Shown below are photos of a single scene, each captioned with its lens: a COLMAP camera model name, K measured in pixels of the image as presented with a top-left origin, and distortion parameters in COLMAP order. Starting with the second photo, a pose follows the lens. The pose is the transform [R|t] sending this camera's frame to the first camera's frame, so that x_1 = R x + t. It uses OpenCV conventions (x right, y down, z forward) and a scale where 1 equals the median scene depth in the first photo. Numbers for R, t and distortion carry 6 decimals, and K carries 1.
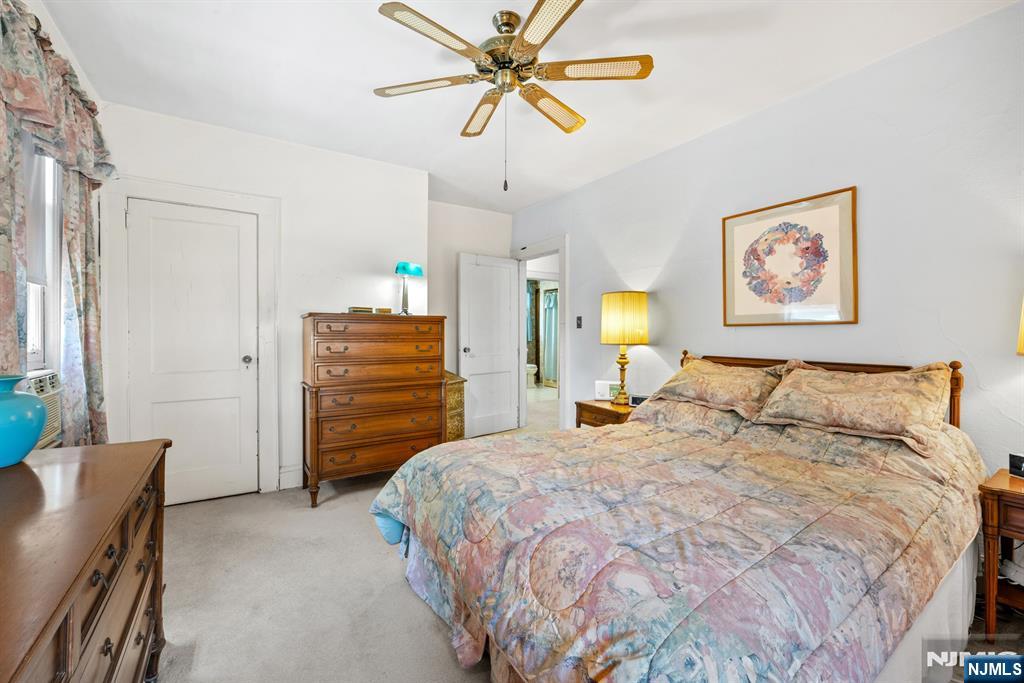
lens RADIAL K [[412.0, 0, 510.7], [0, 412.0, 331.6], [0, 0, 1]] dist [-0.010285, 0.000106]
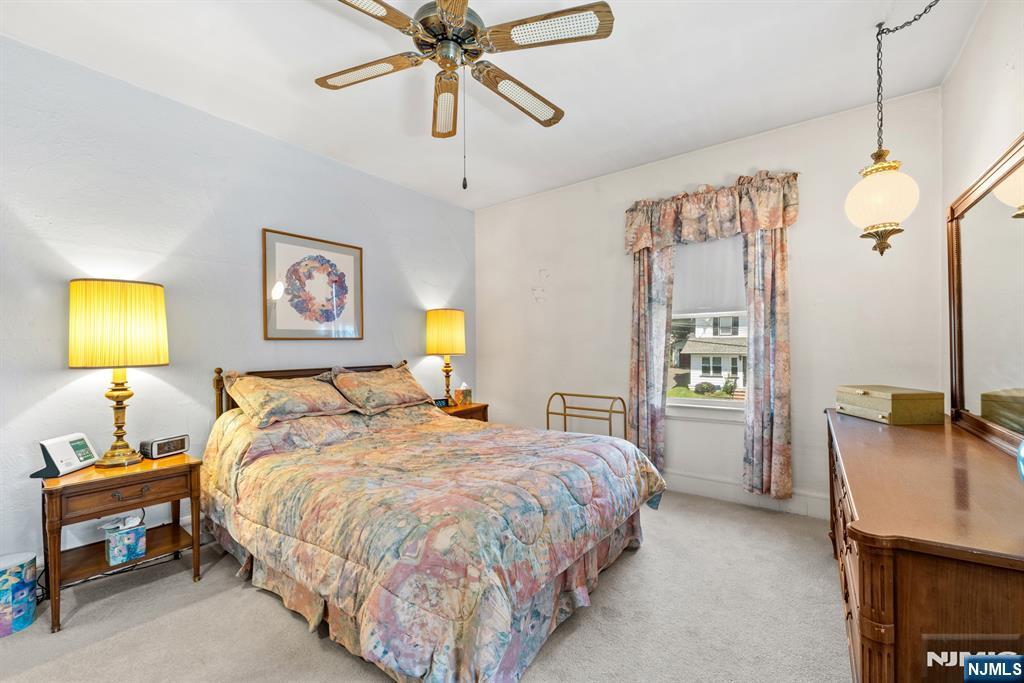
lens RADIAL K [[396.3, 0, 514.0], [0, 396.3, 343.2], [0, 0, 1]] dist [-0.000454, -0.000137]
pose [[-0.329694, 0.001678, 0.944086, -0.624949], [0.001844, 0.999998, -0.001133, -0.002626], [-0.944086, 0.001367, -0.329697, 0.834059]]
